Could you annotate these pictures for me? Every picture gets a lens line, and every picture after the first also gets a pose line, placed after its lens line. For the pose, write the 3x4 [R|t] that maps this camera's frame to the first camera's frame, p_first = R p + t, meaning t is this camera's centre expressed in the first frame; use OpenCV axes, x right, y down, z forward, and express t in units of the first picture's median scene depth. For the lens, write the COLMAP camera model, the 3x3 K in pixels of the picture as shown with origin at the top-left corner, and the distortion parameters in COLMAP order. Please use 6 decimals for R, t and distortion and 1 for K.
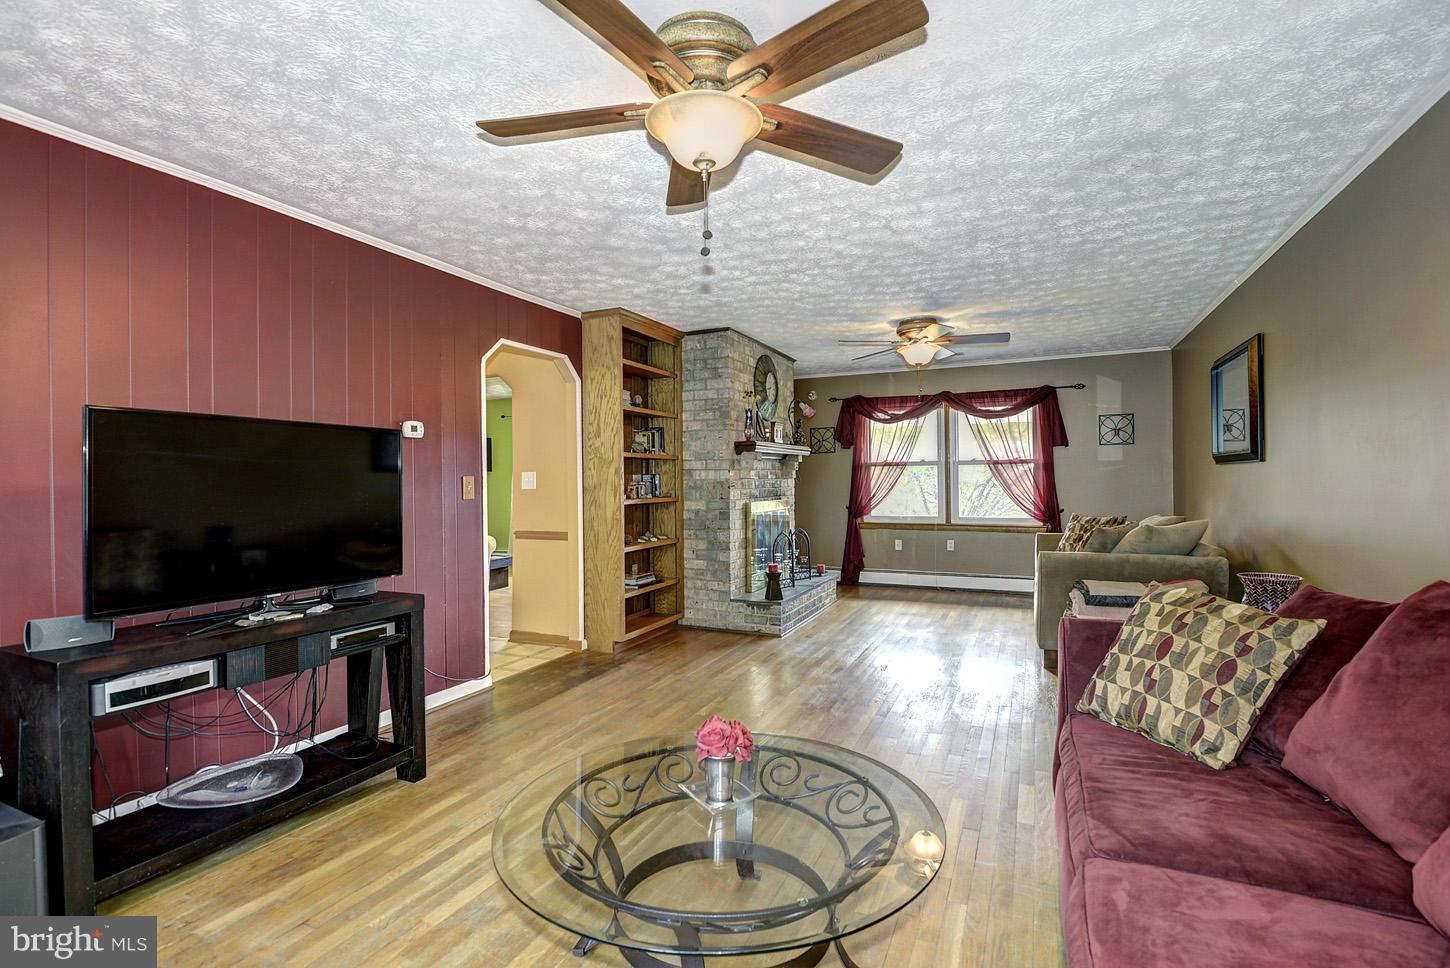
lens RADIAL K [[604.8, 0, 725.0], [0, 604.8, 484.0], [0, 0, 1]] dist [-0.019644, -0.000053]
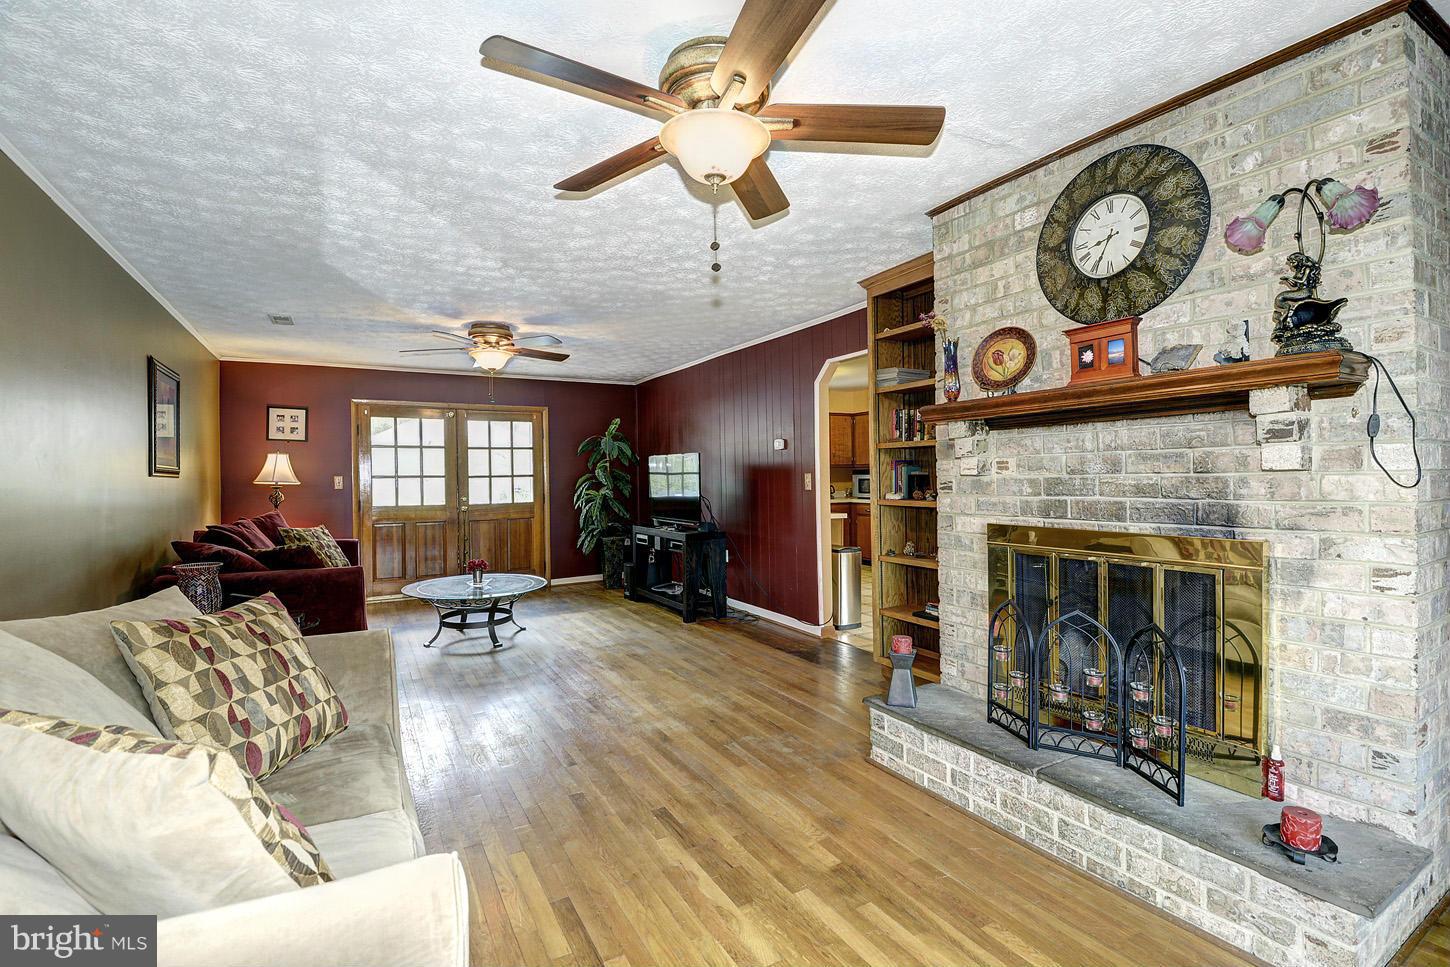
lens RADIAL K [[604.8, 0, 725.0], [0, 604.8, 483.5], [0, 0, 1]] dist [-0.019644, -0.000053]
pose [[-0.528870, 0.028476, -0.848225, 0.548003], [0.018315, 0.999587, 0.022138, -0.015856], [0.848505, -0.003827, -0.529174, 1.033073]]
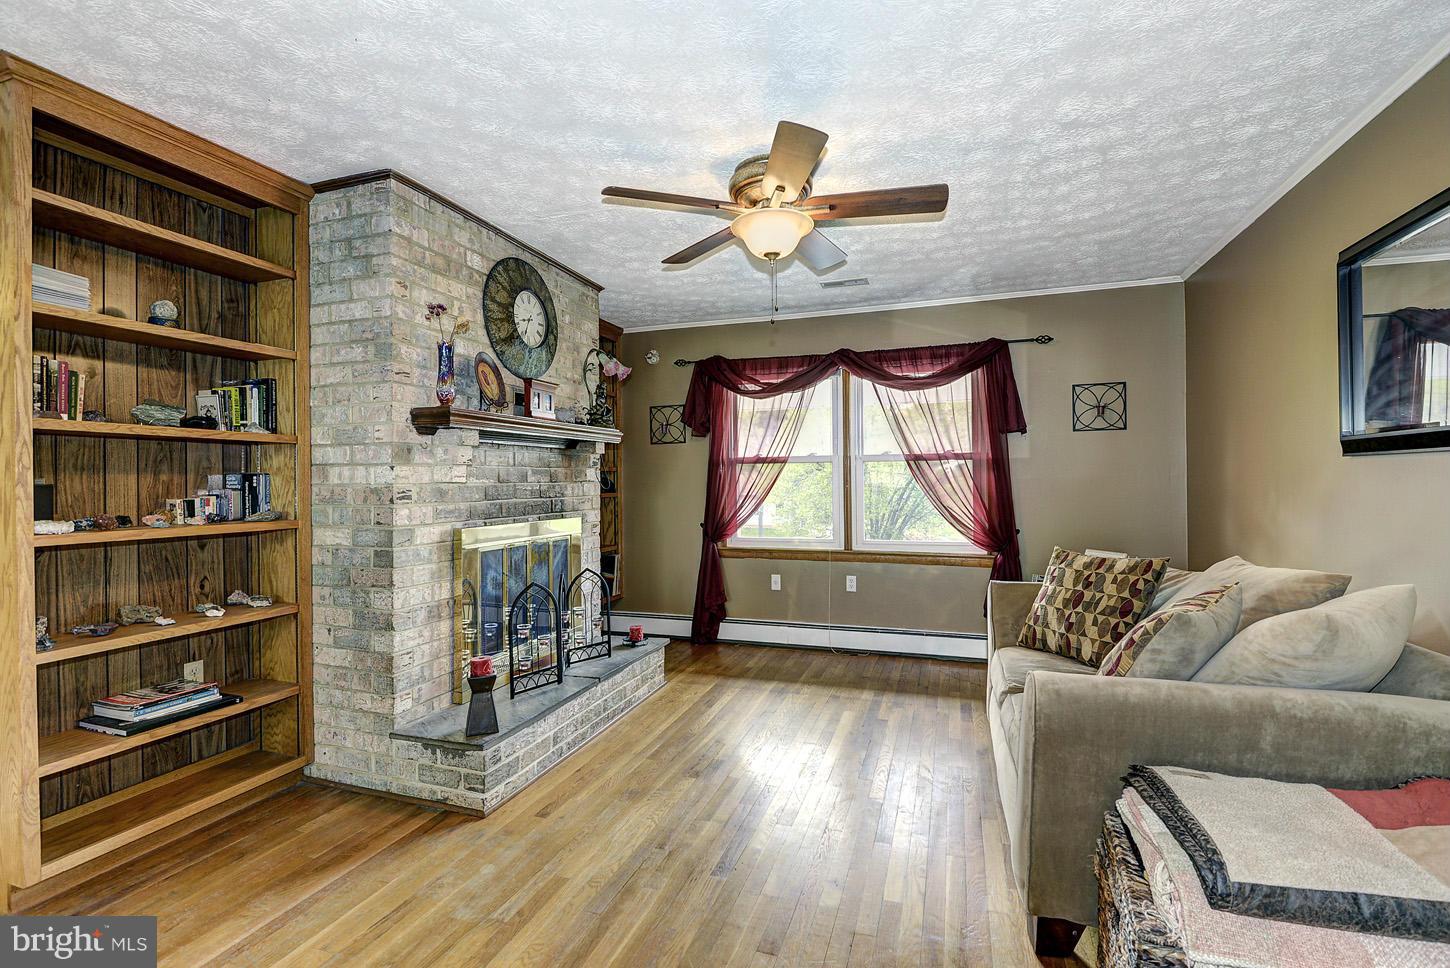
lens RADIAL K [[689.4, 0, 695.0], [0, 689.4, 482.9], [0, 0, 1]] dist [0.000022, -0.000479]
pose [[0.993775, 0.001992, 0.111387, 0.173766], [-0.001338, 0.999981, -0.005945, -0.005453], [-0.111397, 0.005759, 0.993759, 0.391094]]
